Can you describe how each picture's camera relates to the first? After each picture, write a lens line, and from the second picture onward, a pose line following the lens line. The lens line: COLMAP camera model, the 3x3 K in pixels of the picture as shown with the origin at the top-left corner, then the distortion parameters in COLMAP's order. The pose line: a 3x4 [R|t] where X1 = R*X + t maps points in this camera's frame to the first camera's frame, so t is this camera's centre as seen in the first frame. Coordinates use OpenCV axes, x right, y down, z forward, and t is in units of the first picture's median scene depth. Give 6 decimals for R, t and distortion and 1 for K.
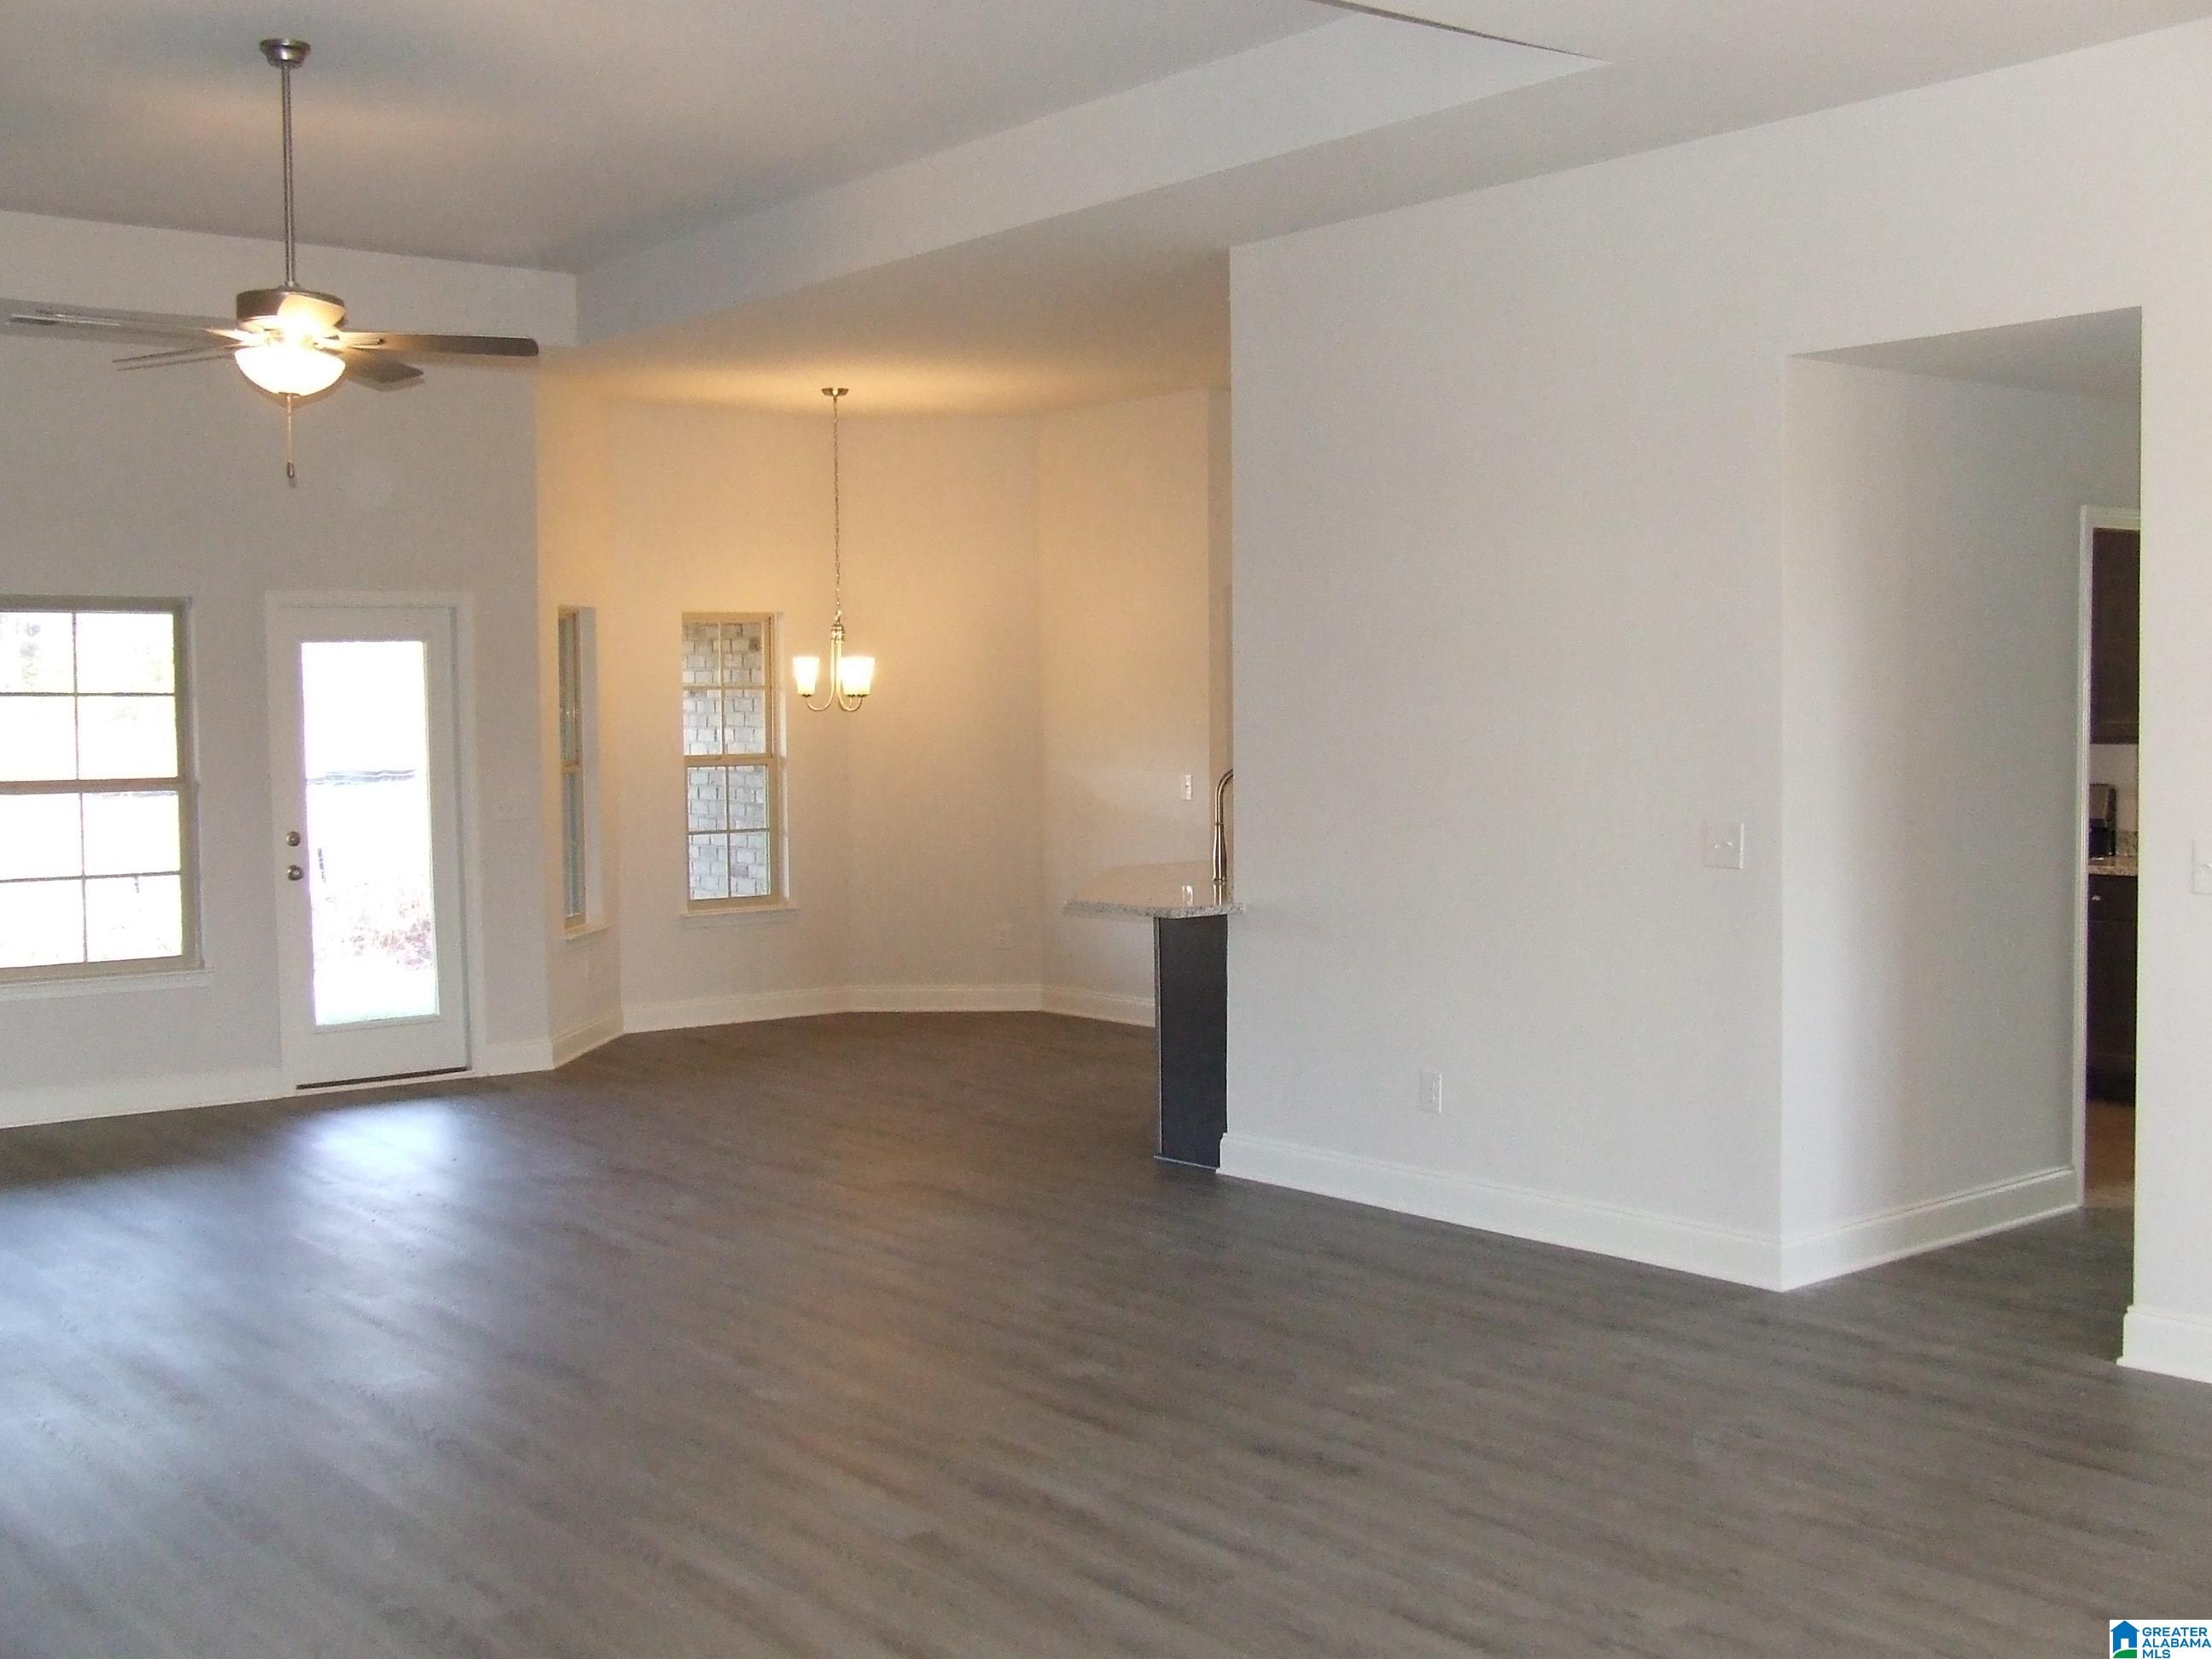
lens RADIAL K [[2435.2, 0, 1103.3], [0, 2435.2, 841.5], [0, 0, 1]] dist [-0.061603, 0.000000]
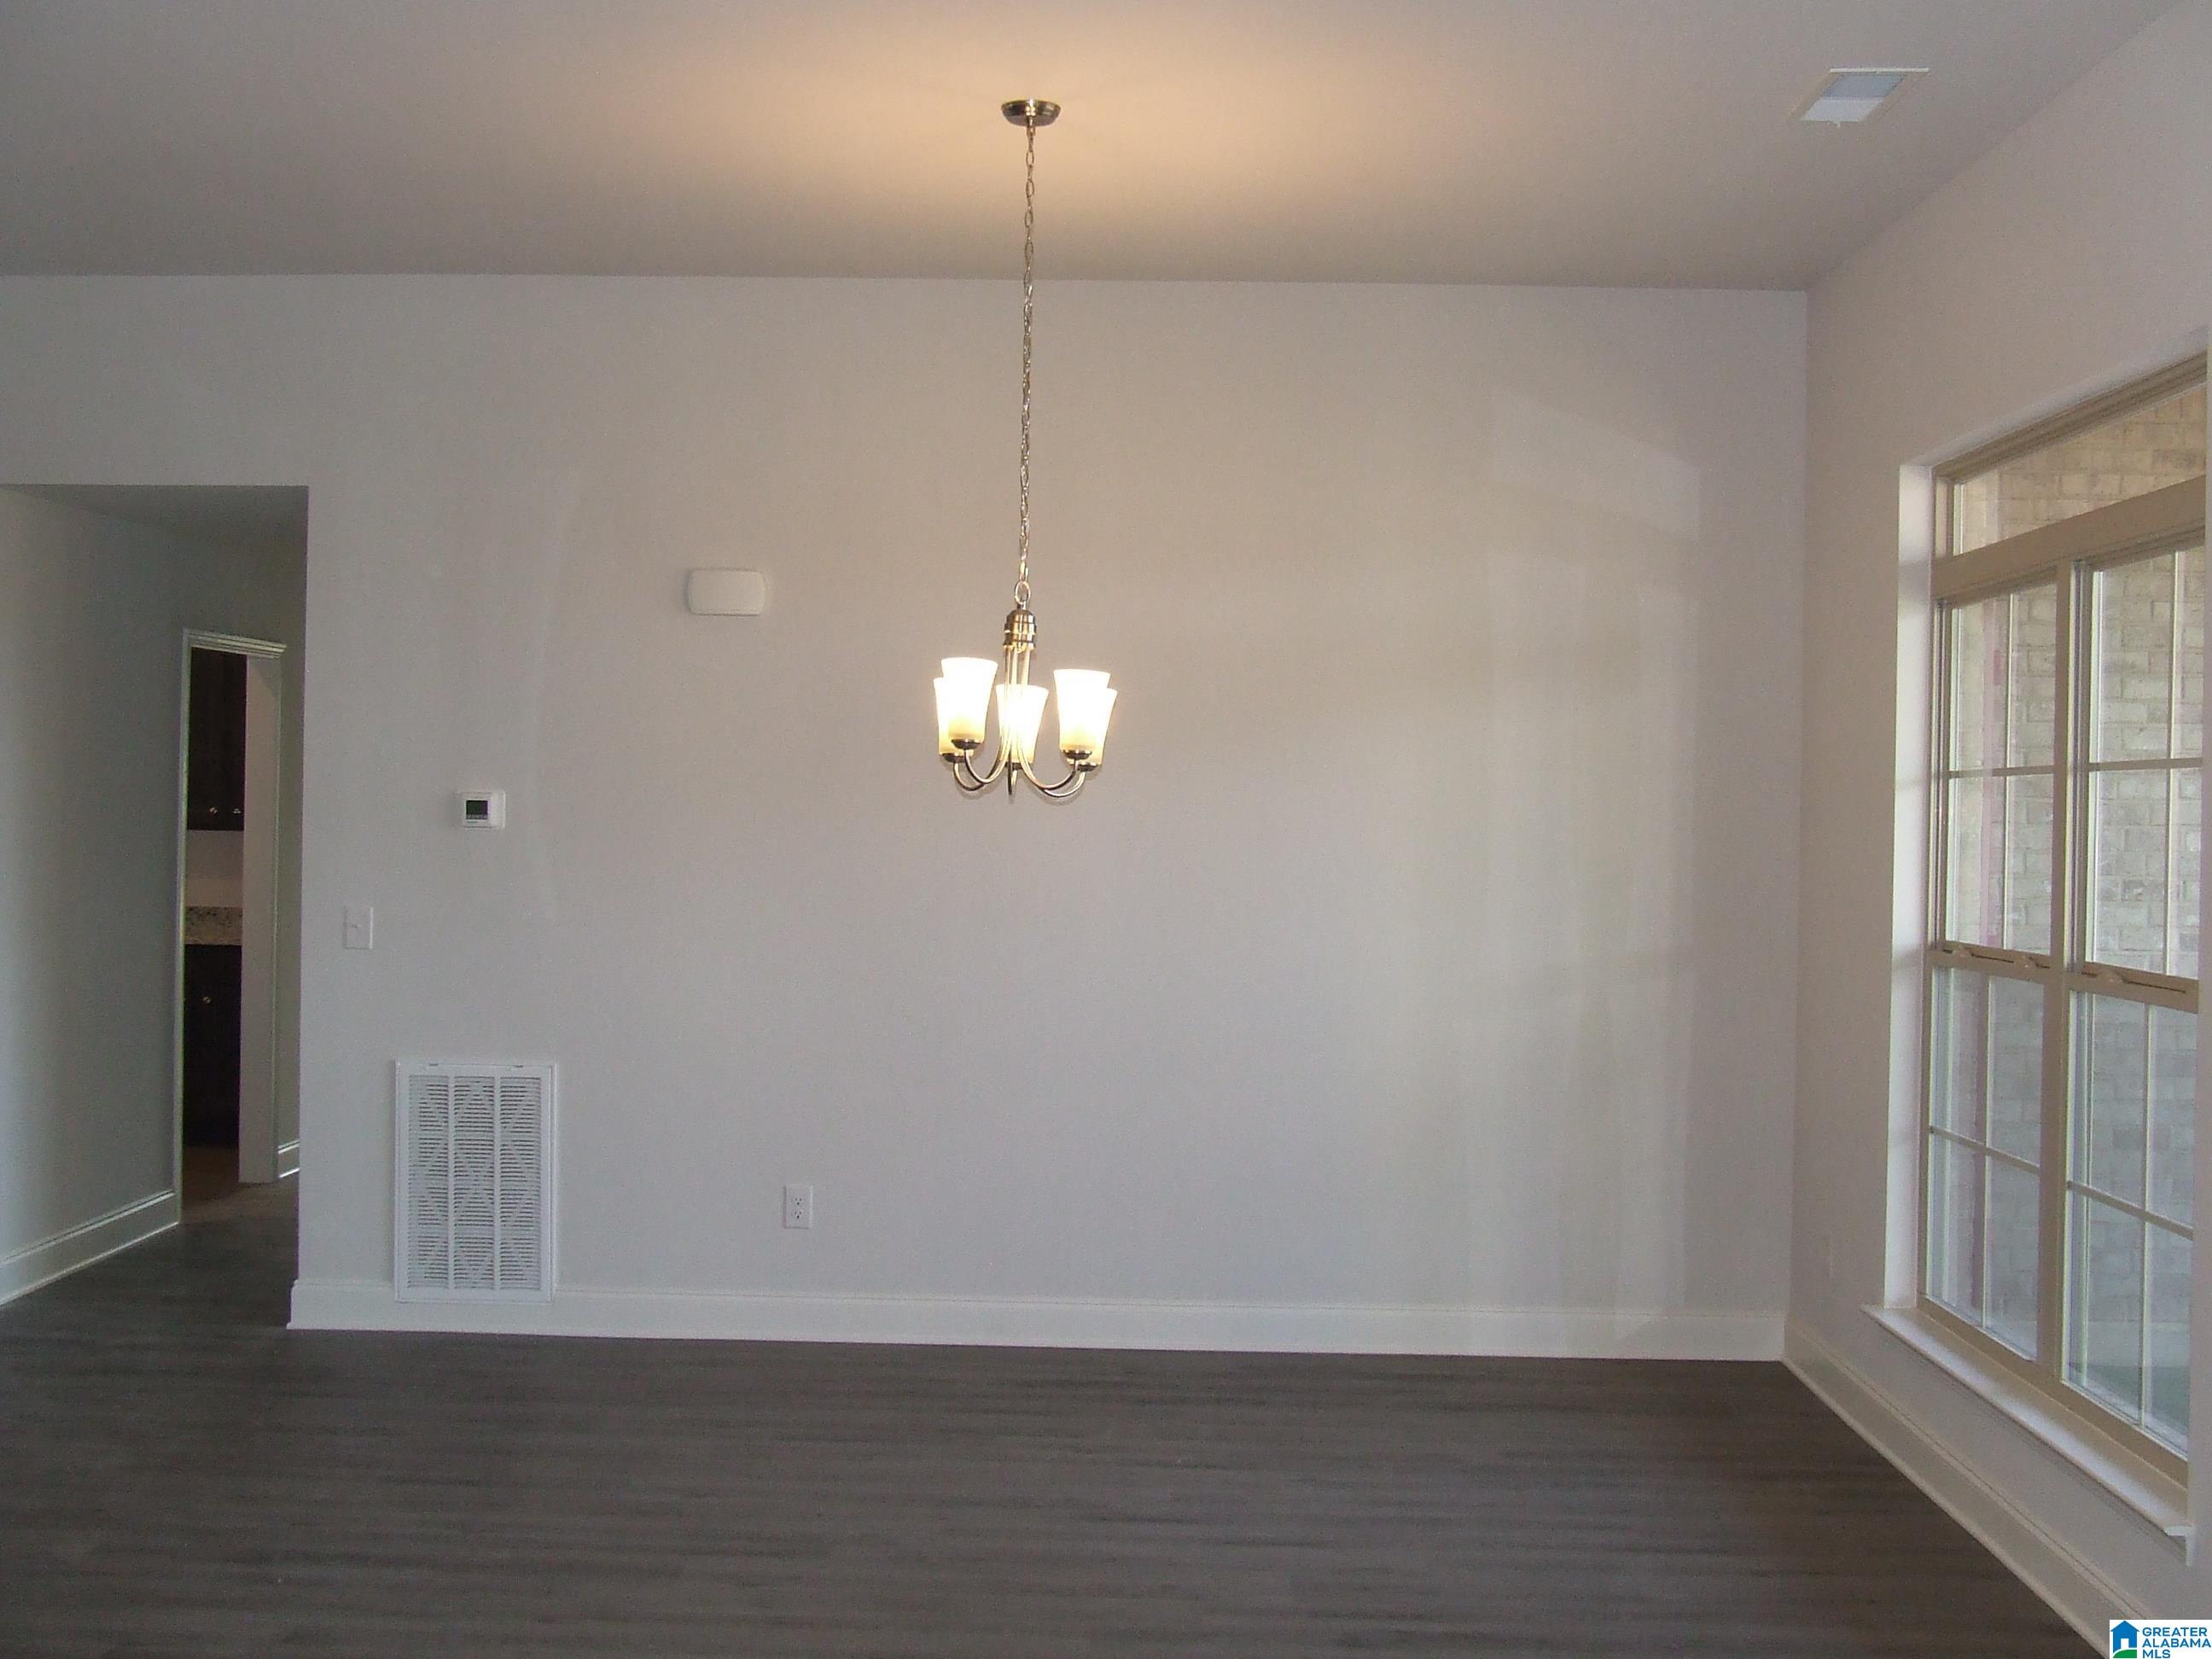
lens RADIAL K [[2435.2, 0, 1105.5], [0, 2435.2, 827.4], [0, 0, 1]] dist [-0.061603, 0.000000]
pose [[0.642530, 0.014132, 0.766131, -0.220741], [0.017174, 0.999313, -0.032837, 0.005550], [-0.766068, 0.034257, 0.641846, -0.112470]]
